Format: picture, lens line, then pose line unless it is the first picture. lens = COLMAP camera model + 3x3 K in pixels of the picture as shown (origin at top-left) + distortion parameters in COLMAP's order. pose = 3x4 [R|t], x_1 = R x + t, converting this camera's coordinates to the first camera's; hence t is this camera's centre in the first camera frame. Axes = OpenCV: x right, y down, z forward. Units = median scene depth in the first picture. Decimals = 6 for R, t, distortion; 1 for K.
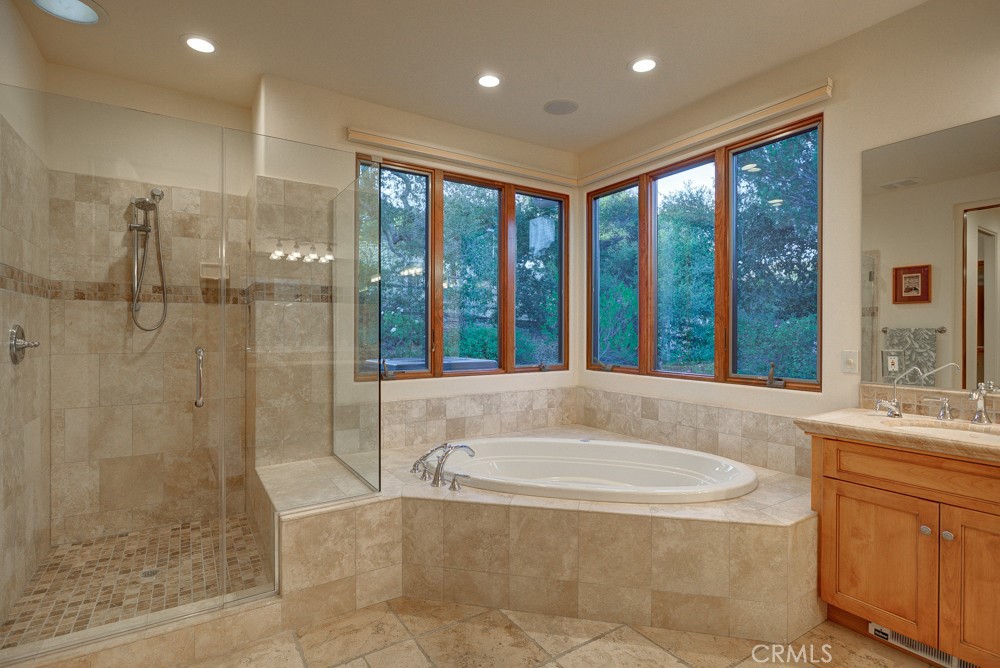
lens RADIAL K [[489.1, 0, 500.4], [0, 489.1, 332.6], [0, 0, 1]] dist [-0.007602, 0.001451]
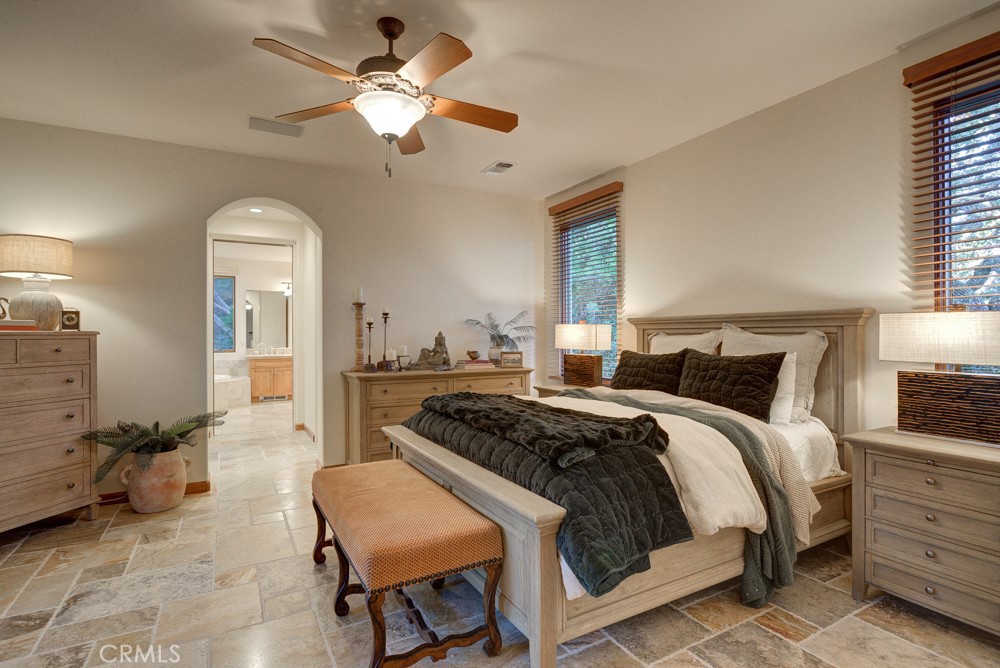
lens RADIAL K [[489.1, 0, 500.4], [0, 489.1, 332.6], [0, 0, 1]] dist [-0.007602, 0.001451]
pose [[0.063663, 0.001045, 0.997971, -3.330234], [0.006907, 0.999975, -0.001487, 0.010842], [-0.997948, 0.006988, 0.063654, -1.385420]]
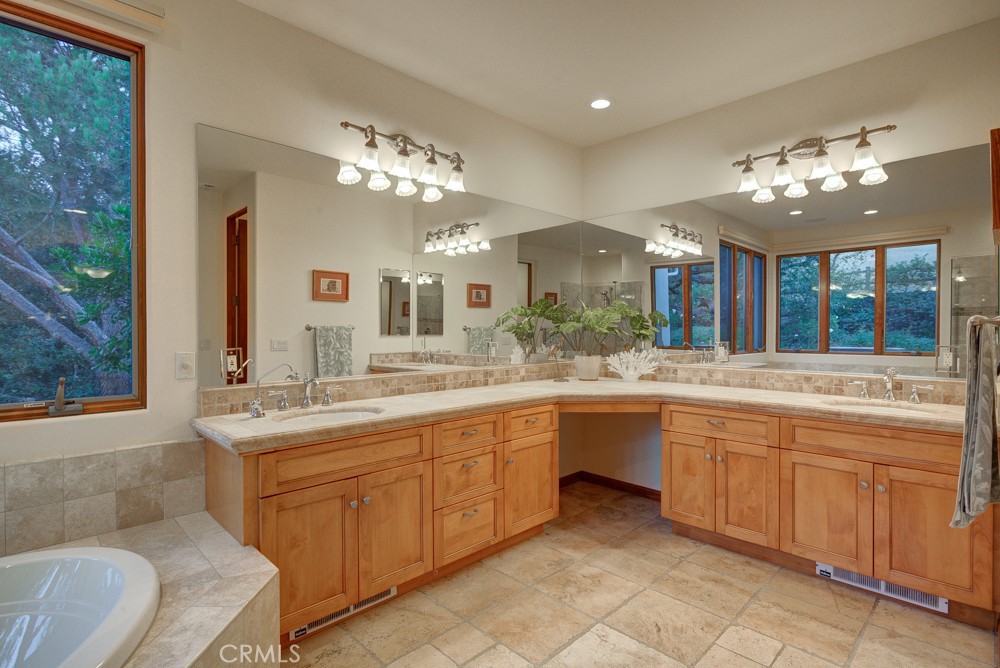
lens RADIAL K [[489.1, 0, 500.4], [0, 489.1, 332.6], [0, 0, 1]] dist [-0.007602, 0.001451]
pose [[-0.204878, -0.008415, 0.978751, -0.256526], [0.003085, 0.999953, 0.009244, -0.003669], [-0.978783, 0.004914, -0.204842, 0.746491]]
